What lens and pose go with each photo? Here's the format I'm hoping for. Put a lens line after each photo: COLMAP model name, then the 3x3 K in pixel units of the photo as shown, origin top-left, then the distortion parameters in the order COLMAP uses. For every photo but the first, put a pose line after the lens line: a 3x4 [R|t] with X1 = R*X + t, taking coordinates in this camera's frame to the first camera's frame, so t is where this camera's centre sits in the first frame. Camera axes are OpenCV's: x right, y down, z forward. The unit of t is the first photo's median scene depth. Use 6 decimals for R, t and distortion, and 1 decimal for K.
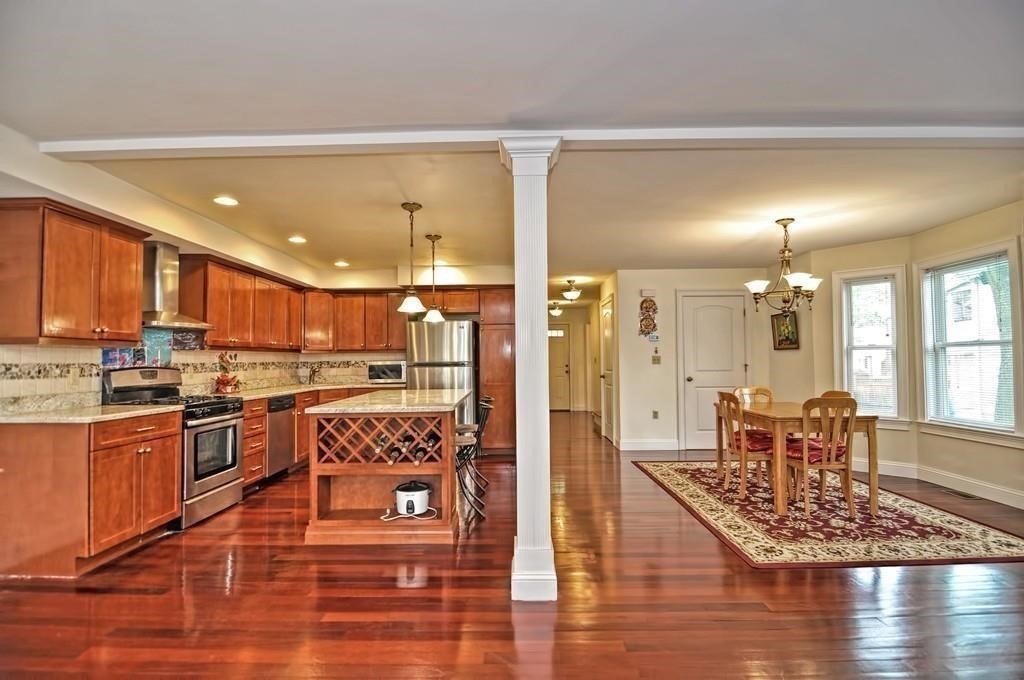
lens RADIAL K [[497.7, 0, 510.0], [0, 497.7, 344.1], [0, 0, 1]] dist [-0.016333, -0.002780]
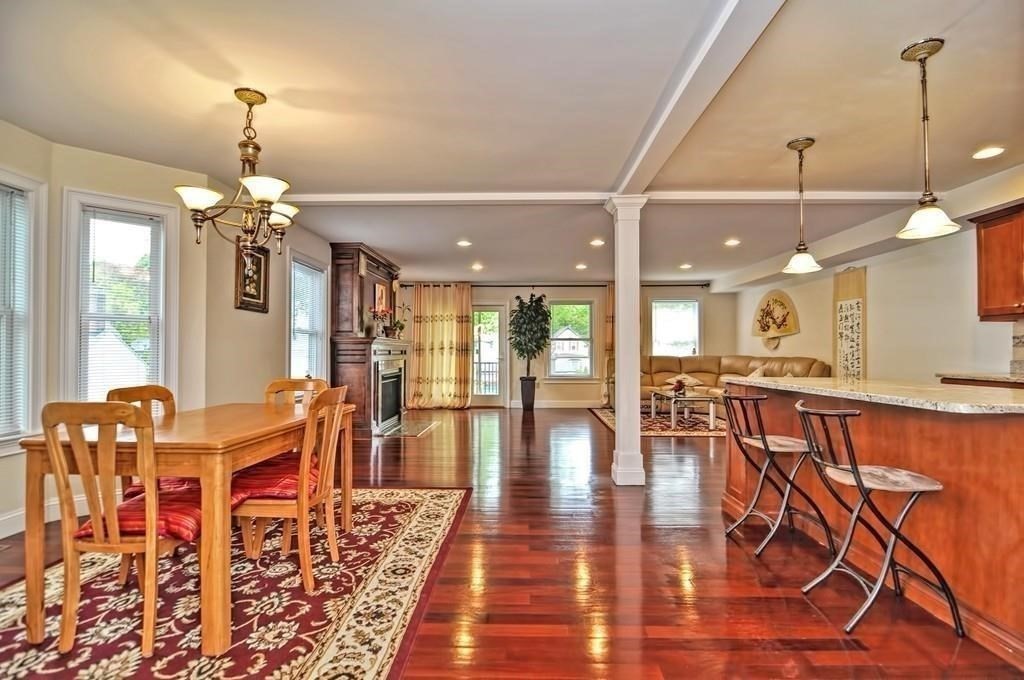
lens RADIAL K [[497.7, 0, 510.2], [0, 497.7, 346.8], [0, 0, 1]] dist [-0.016333, -0.002780]
pose [[-0.999917, 0.007558, 0.010416, 0.269983], [0.007064, 0.998887, -0.046645, 0.090674], [-0.010757, -0.046567, -0.998857, 1.748341]]
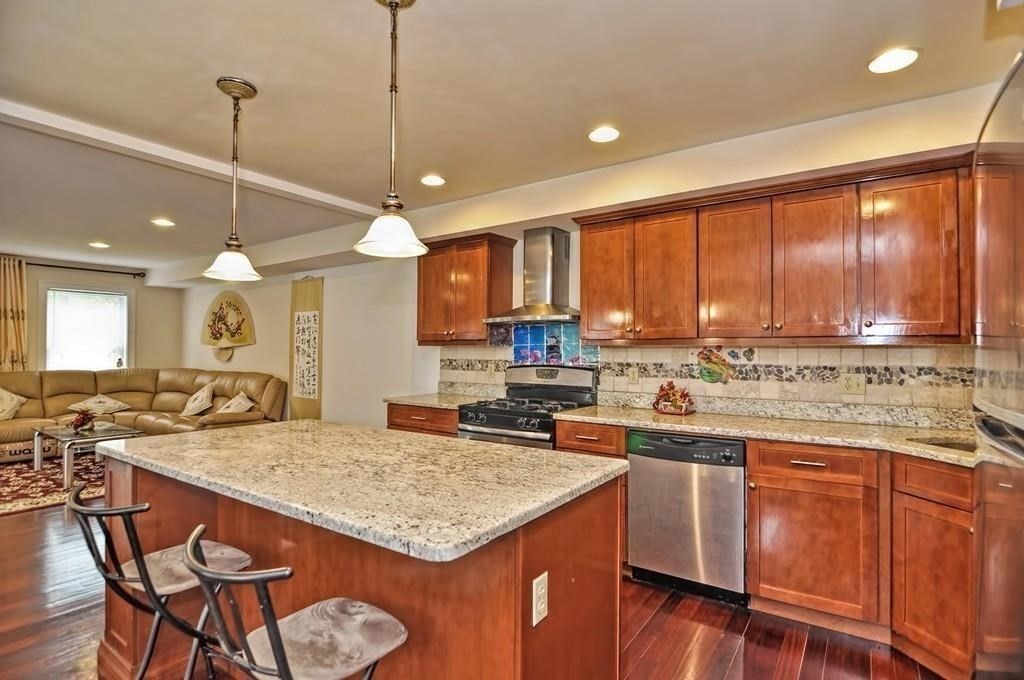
lens RADIAL K [[497.7, 0, 508.5], [0, 497.7, 342.4], [0, 0, 1]] dist [-0.016333, -0.002780]
pose [[-0.567920, -0.006243, -0.823060, 0.078621], [0.028143, 0.999239, -0.026998, 0.027079], [0.822602, -0.038496, -0.567313, 1.498439]]
